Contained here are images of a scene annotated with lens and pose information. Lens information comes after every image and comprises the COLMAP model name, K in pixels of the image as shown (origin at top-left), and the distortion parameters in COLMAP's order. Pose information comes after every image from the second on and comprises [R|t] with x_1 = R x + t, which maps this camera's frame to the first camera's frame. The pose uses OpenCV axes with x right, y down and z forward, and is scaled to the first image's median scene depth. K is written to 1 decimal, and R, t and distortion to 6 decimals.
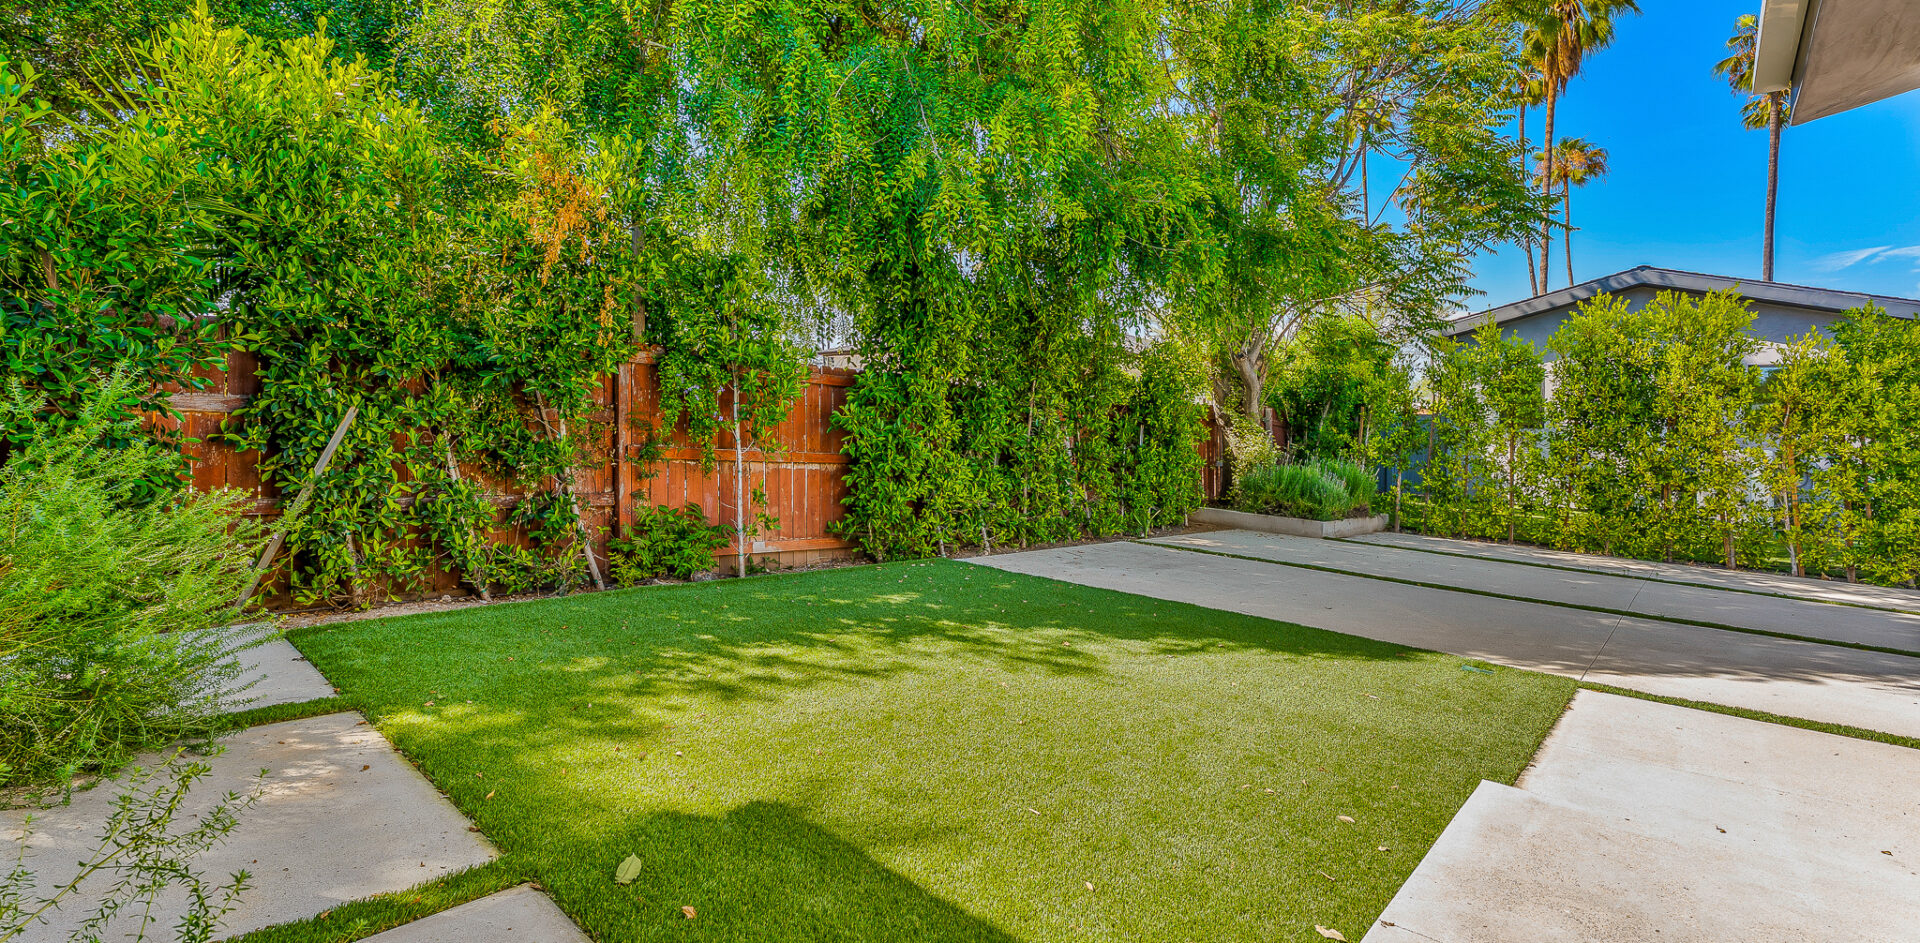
lens RADIAL K [[788.4, 0, 955.9], [0, 788.4, 515.5], [0, 0, 1]] dist [0.000355, 0.000062]
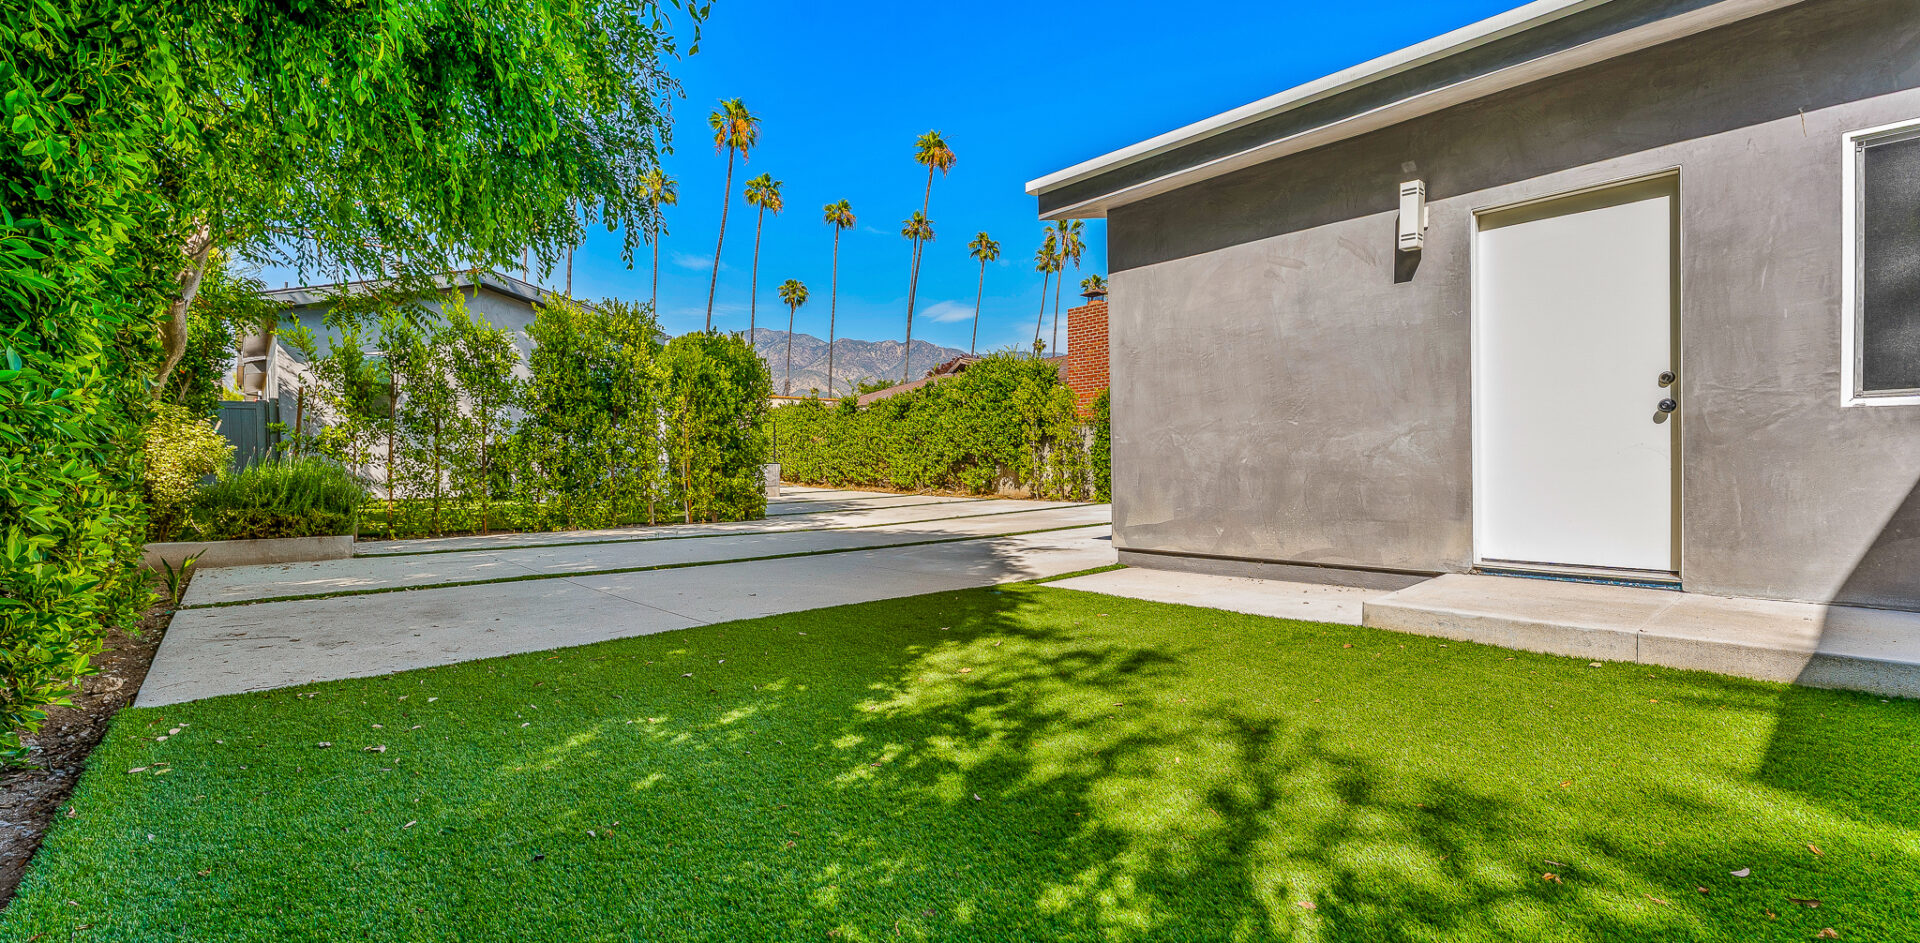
lens RADIAL K [[810.5, 0, 960.0], [0, 810.5, 471.5], [0, 0, 1]] dist [0.000477, 0.000082]
pose [[0.108836, -0.061443, 0.992159, -0.260871], [0.111756, 0.992517, 0.049206, -0.028770], [-0.987758, 0.105524, 0.114888, 0.359956]]
